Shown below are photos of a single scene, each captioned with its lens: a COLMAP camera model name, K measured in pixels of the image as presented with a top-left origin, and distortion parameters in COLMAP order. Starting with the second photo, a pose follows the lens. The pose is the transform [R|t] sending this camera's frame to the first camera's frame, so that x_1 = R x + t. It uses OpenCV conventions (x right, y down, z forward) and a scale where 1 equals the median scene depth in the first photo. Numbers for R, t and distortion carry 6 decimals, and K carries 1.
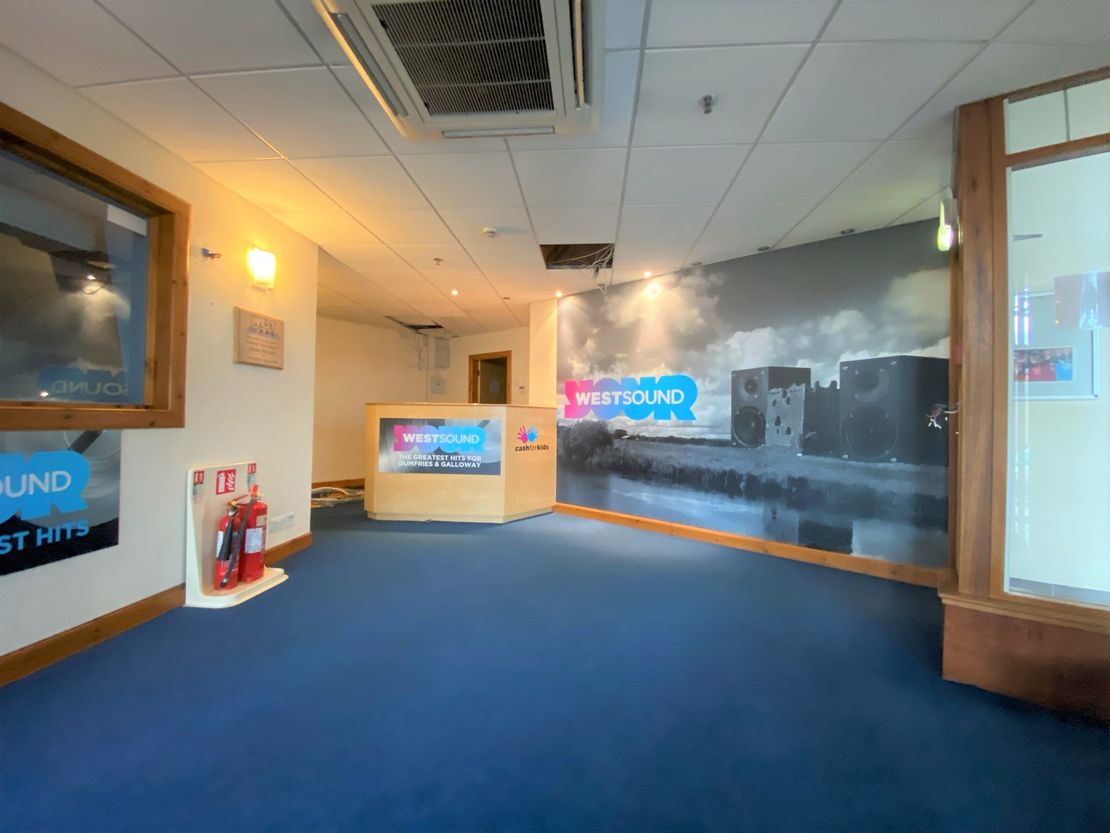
lens RADIAL K [[452.5, 0, 555.0], [0, 452.5, 416.5], [0, 0, 1]] dist [0.000174, -0.000025]
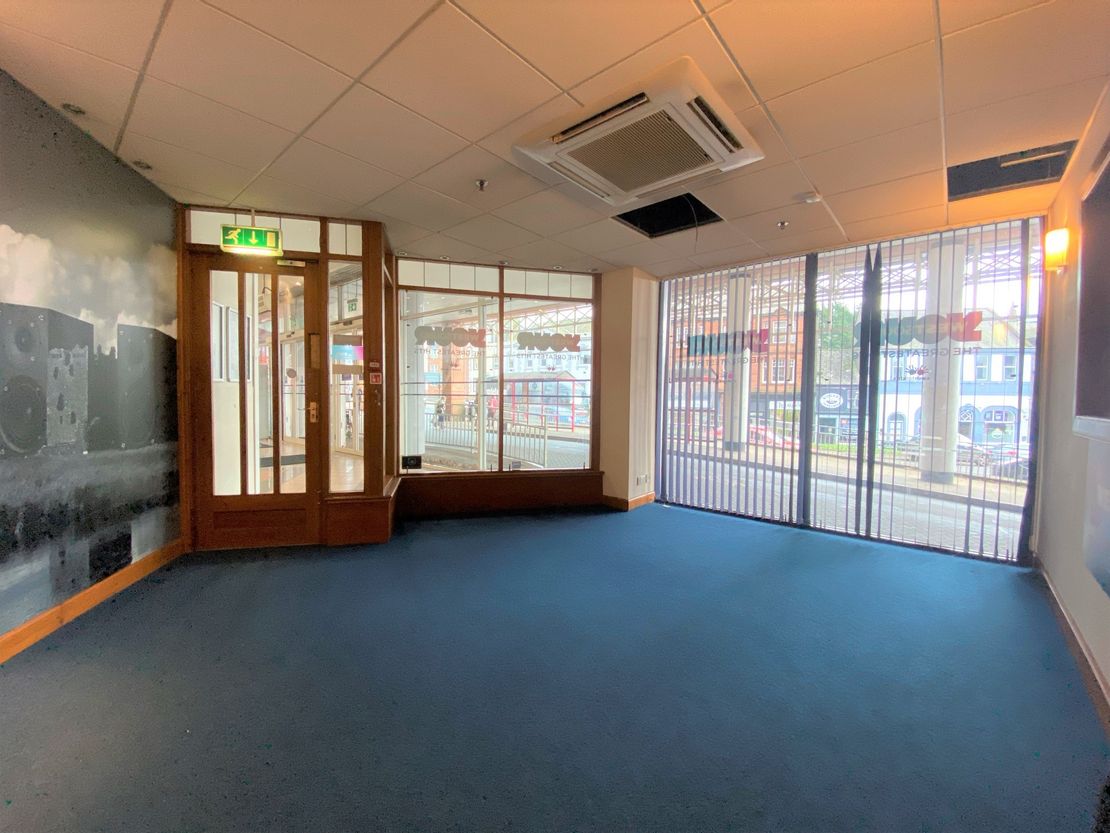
lens RADIAL K [[452.5, 0, 555.0], [0, 452.5, 416.5], [0, 0, 1]] dist [0.000174, -0.000025]
pose [[-0.802925, -0.049030, 0.594061, -0.406573], [-0.024967, 0.998503, 0.048665, -0.018168], [-0.595557, 0.024242, -0.802947, 1.116559]]
